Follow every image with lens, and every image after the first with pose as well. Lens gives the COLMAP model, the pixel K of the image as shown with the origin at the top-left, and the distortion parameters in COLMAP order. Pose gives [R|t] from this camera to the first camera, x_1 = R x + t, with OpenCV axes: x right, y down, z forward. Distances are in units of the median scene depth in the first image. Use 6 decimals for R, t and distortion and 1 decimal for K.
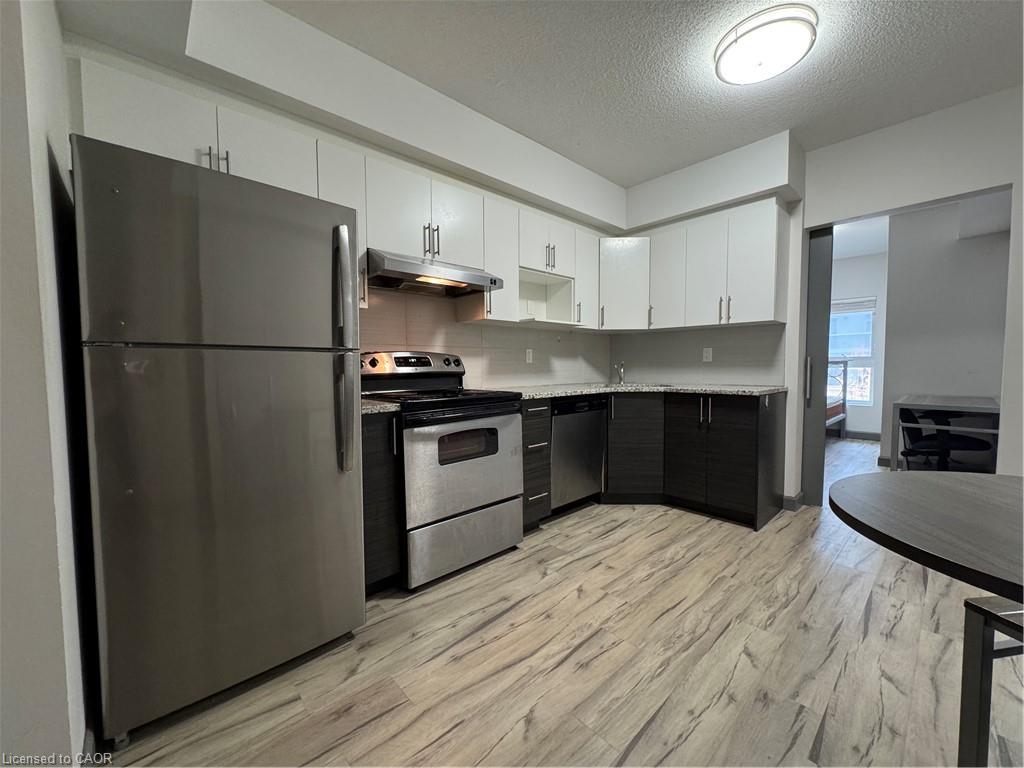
lens RADIAL K [[407.1, 0, 512.0], [0, 407.1, 384.0], [0, 0, 1]] dist [-0.015930, -0.000264]
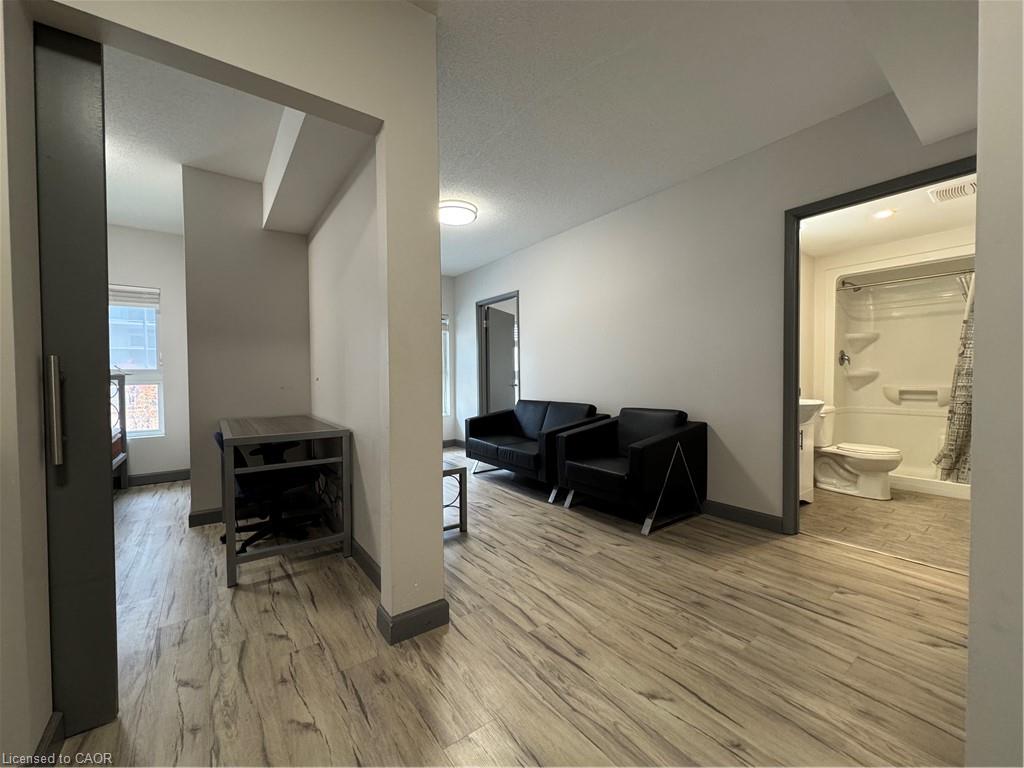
lens RADIAL K [[407.1, 0, 512.0], [0, 407.1, 384.0], [0, 0, 1]] dist [-0.015930, -0.000264]
pose [[0.088196, -0.024395, 0.995804, 0.220406], [0.061289, 0.997939, 0.019019, -0.016445], [-0.994216, 0.059355, 0.089510, 0.294921]]
